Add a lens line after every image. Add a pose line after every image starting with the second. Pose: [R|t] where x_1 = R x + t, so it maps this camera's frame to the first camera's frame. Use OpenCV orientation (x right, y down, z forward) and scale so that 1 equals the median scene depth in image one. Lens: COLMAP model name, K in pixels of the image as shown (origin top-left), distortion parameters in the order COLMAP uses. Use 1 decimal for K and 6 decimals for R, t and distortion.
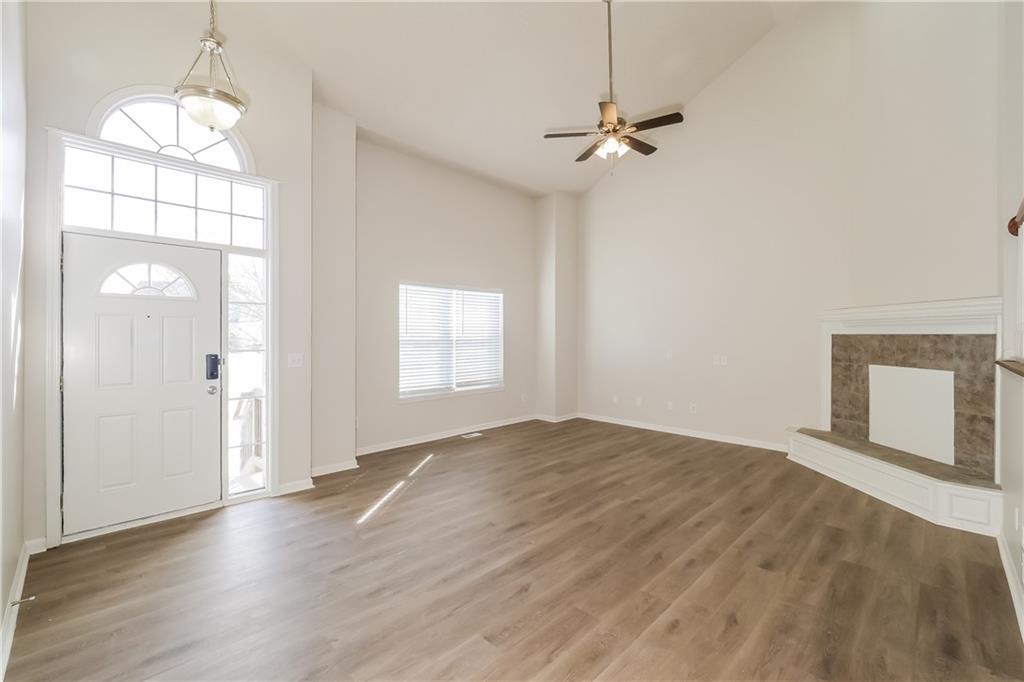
lens RADIAL K [[462.8, 0, 511.0], [0, 462.8, 334.9], [0, 0, 1]] dist [0.001586, -0.000086]
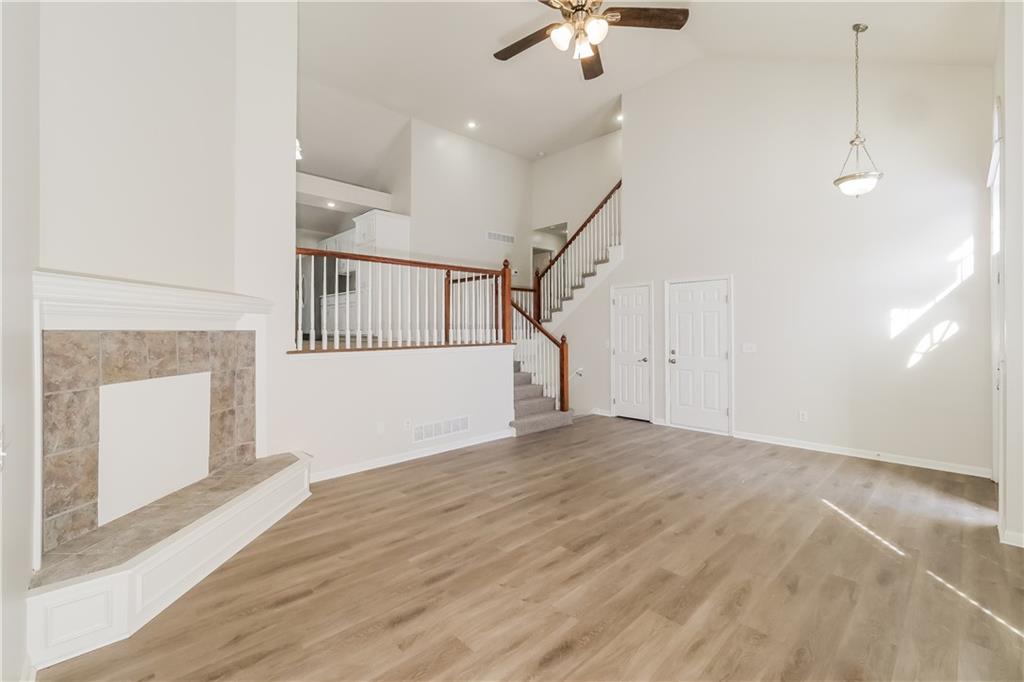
lens RADIAL K [[442.0, 0, 513.6], [0, 442.0, 331.3], [0, 0, 1]] dist [-0.002124, -0.000369]
pose [[-0.999425, 0.001492, 0.033873, 0.326870], [0.001559, 0.999997, 0.001946, -0.000536], [-0.033870, 0.001998, -0.999424, 1.817001]]
